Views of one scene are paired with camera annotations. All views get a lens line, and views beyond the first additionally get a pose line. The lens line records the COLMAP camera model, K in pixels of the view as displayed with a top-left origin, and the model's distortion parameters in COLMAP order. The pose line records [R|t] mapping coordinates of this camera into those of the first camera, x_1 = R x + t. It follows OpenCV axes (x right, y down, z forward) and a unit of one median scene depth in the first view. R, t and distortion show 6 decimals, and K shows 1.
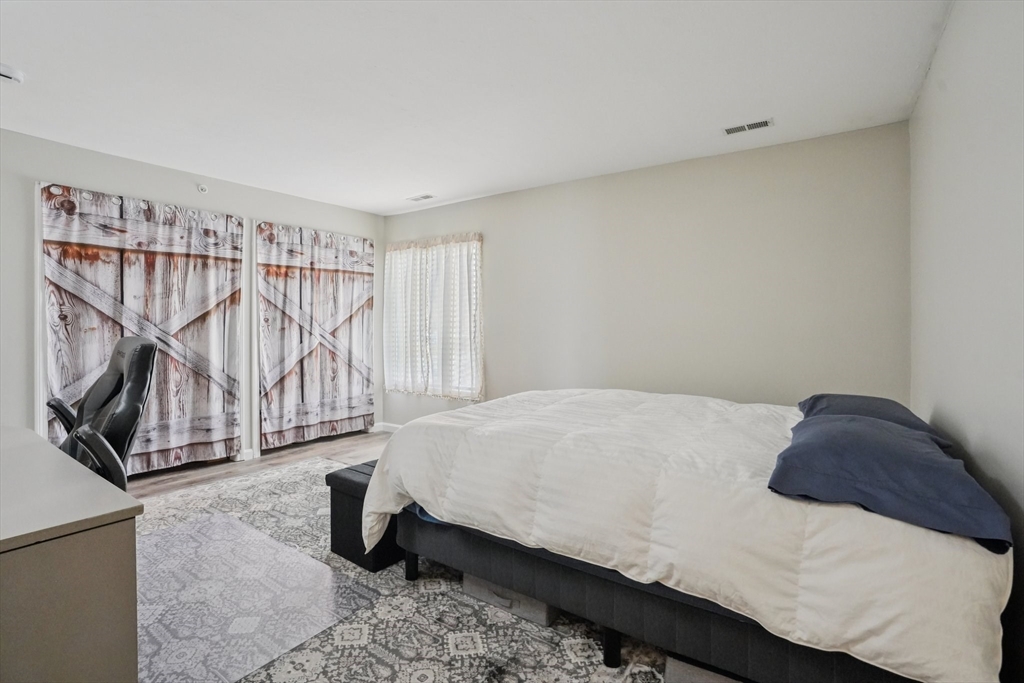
lens RADIAL K [[480.5, 0, 512.0], [0, 480.5, 328.1], [0, 0, 1]] dist [-0.065326, 0.021966]
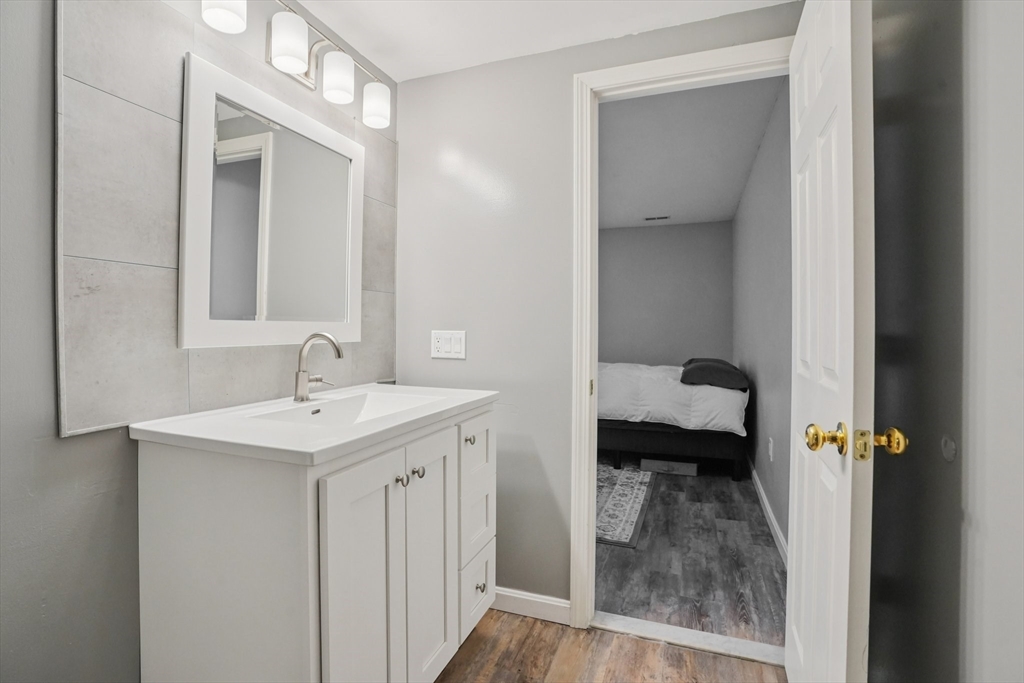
lens RADIAL K [[480.5, 0, 512.0], [0, 480.5, 328.1], [0, 0, 1]] dist [-0.065326, 0.021966]
pose [[0.971591, -0.003092, 0.236645, -1.094375], [0.002317, 0.999991, 0.003554, 0.003750], [-0.236654, -0.002905, 0.971590, -1.518127]]
